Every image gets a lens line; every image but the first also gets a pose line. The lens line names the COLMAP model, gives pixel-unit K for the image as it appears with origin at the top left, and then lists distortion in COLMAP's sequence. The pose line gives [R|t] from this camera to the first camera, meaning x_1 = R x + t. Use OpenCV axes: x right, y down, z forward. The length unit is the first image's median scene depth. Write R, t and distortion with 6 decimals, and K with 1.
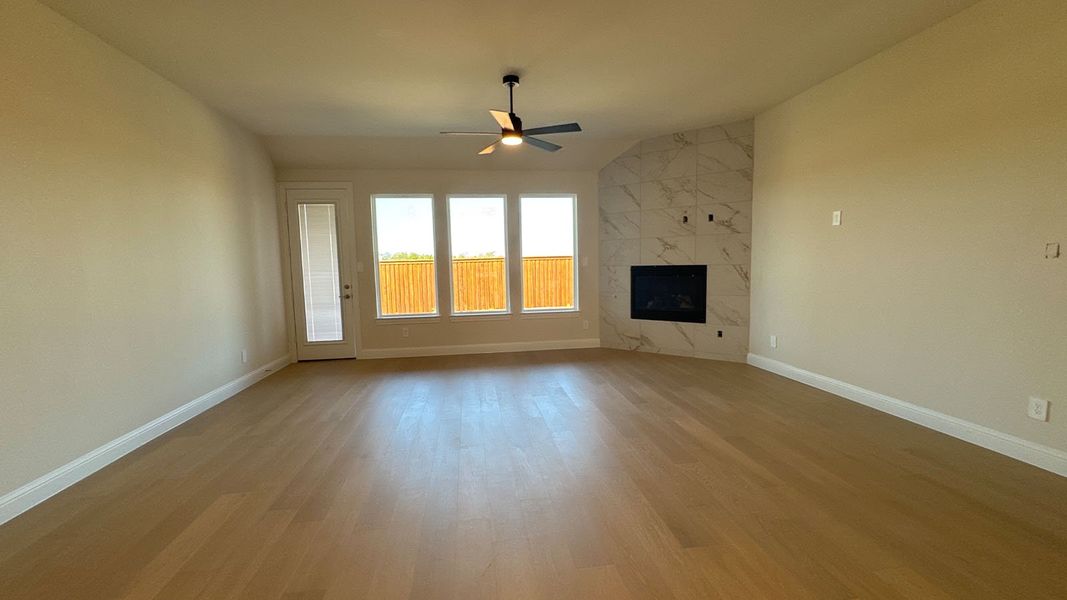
lens RADIAL K [[436.8, 0, 533.5], [0, 436.8, 300.0], [0, 0, 1]] dist [-0.002999, -0.000200]
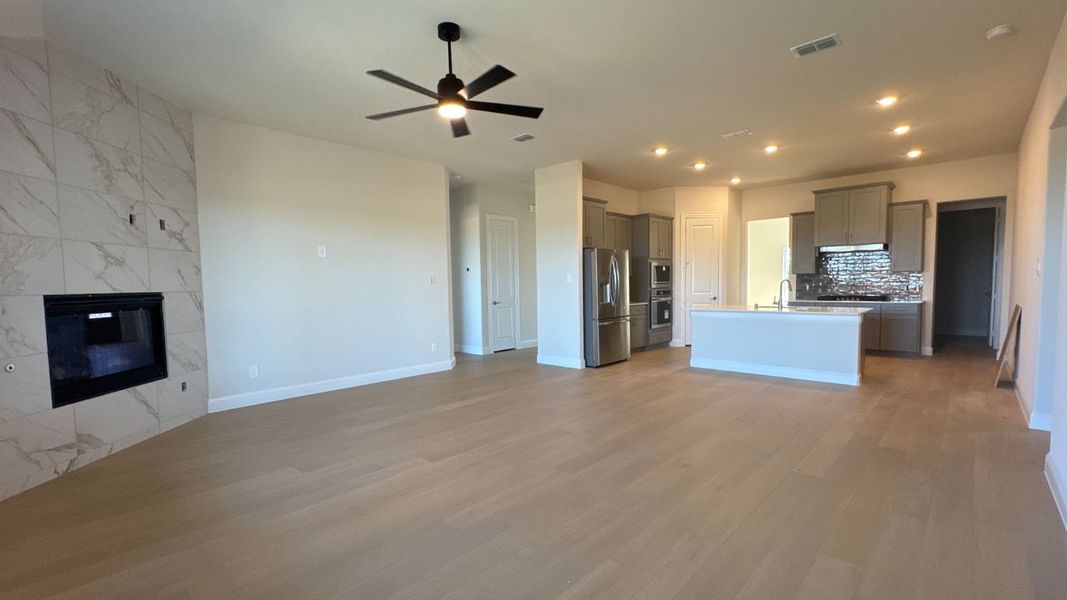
lens RADIAL K [[464.4, 0, 528.5], [0, 464.4, 308.4], [0, 0, 1]] dist [0.002210, 0.000100]
pose [[-0.615487, -0.012522, 0.788048, -0.535155], [0.097353, 0.991009, 0.091783, -0.066374], [-0.782111, 0.133210, -0.608734, 1.001696]]
